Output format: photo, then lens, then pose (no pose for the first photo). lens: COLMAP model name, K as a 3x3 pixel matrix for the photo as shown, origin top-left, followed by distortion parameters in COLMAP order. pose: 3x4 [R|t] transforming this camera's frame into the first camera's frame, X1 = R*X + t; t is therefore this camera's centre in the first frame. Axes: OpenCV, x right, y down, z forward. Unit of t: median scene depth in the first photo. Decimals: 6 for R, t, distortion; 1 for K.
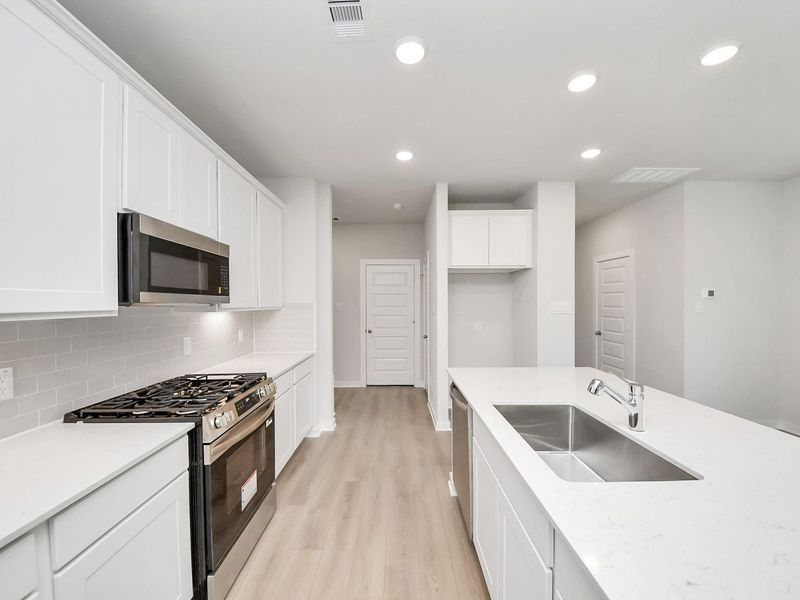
lens RADIAL K [[324.7, 0, 399.4], [0, 324.7, 306.4], [0, 0, 1]] dist [0.050072, -0.030452]
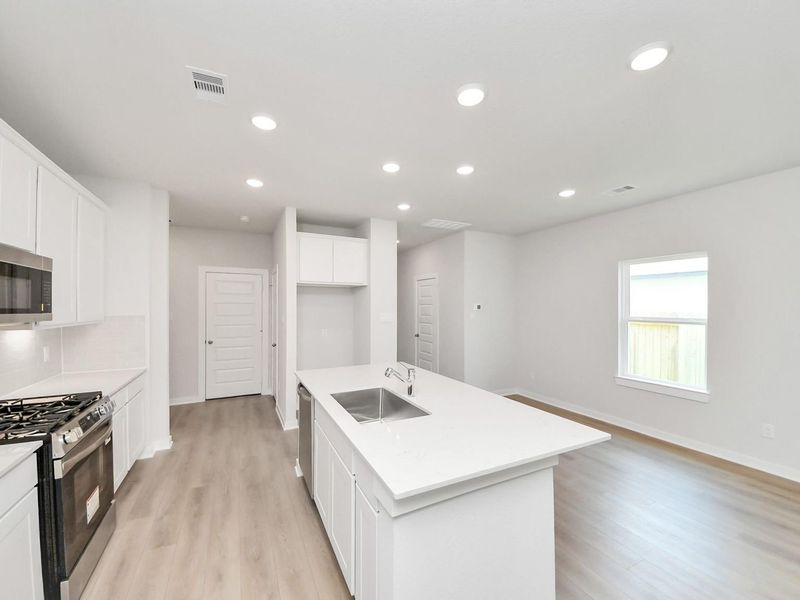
lens RADIAL K [[324.7, 0, 399.4], [0, 324.7, 306.4], [0, 0, 1]] dist [0.050072, -0.030452]
pose [[0.899237, 0.005216, 0.437430, -0.029491], [0.000763, 0.999909, -0.013492, -0.027100], [-0.437460, 0.012467, 0.899151, -0.203793]]
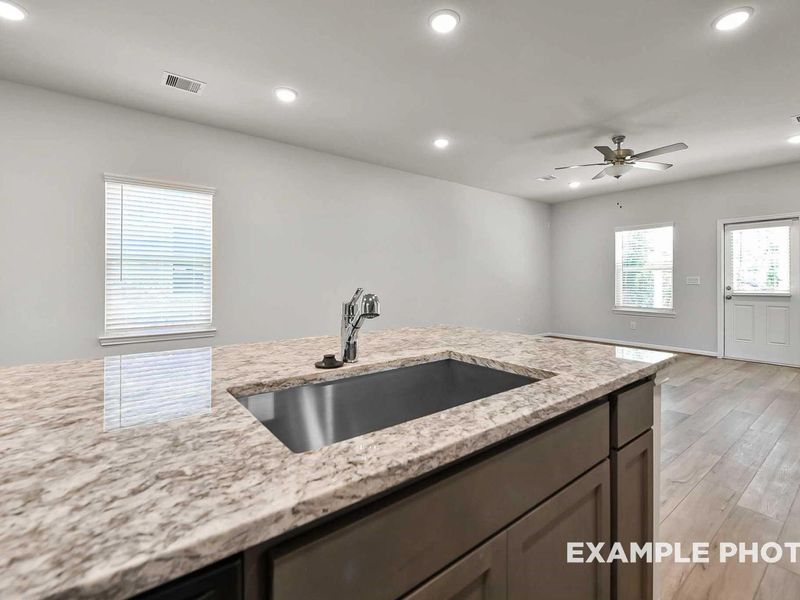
lens RADIAL K [[370.6, 0, 401.5], [0, 370.6, 279.2], [0, 0, 1]] dist [0.001088, 0.000528]
pose [[-0.616083, 0.004928, 0.787666, -0.026777], [0.009395, 0.999955, 0.001092, 0.084702], [-0.787625, 0.008073, -0.616102, 0.667911]]
